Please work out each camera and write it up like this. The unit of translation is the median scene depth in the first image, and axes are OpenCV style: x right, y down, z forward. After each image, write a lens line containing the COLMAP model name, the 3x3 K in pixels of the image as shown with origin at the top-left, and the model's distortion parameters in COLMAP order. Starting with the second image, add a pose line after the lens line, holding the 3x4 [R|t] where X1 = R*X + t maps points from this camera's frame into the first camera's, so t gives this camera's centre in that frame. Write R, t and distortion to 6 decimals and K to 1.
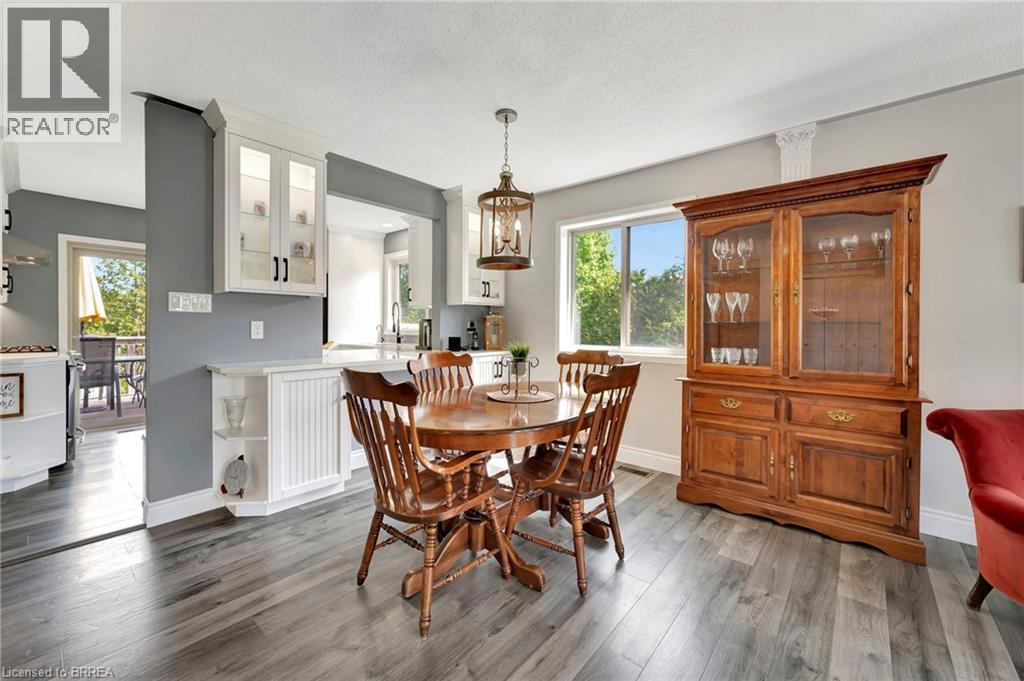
lens RADIAL K [[407.2, 0, 513.2], [0, 407.2, 327.7], [0, 0, 1]] dist [-0.000465, -0.000119]
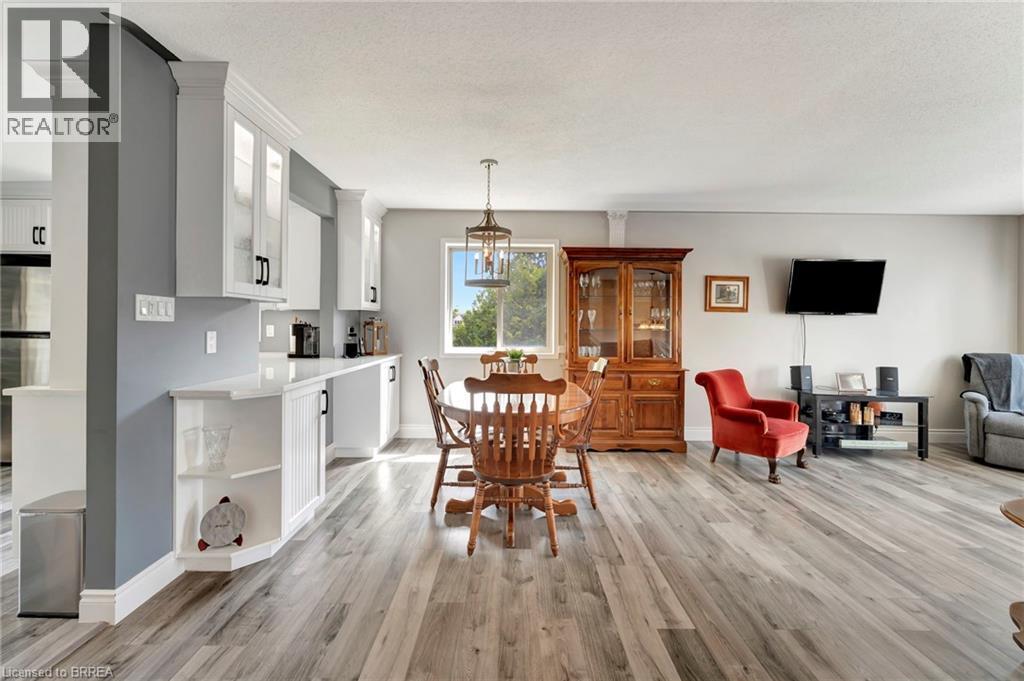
lens RADIAL K [[424.5, 0, 512.0], [0, 424.5, 324.3], [0, 0, 1]] dist [-0.000399, -0.000187]
pose [[0.758645, 0.002410, 0.651500, -0.849402], [-0.000473, 0.999995, -0.003148, -0.032517], [-0.651505, 0.002080, 0.758642, -0.020453]]
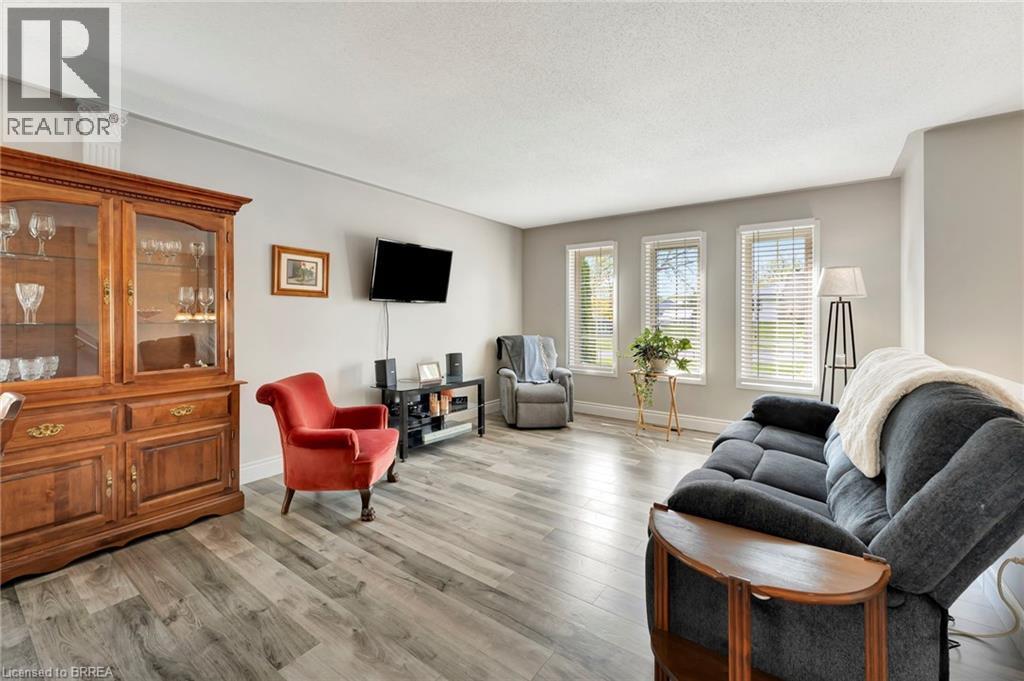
lens RADIAL K [[427.3, 0, 513.7], [0, 427.3, 315.4], [0, 0, 1]] dist [-0.001483, -0.000272]
pose [[-0.077499, -0.002717, 0.996989, -0.360342], [0.005903, 0.999978, 0.003184, -0.030220], [-0.996975, 0.006132, -0.077481, 0.200888]]
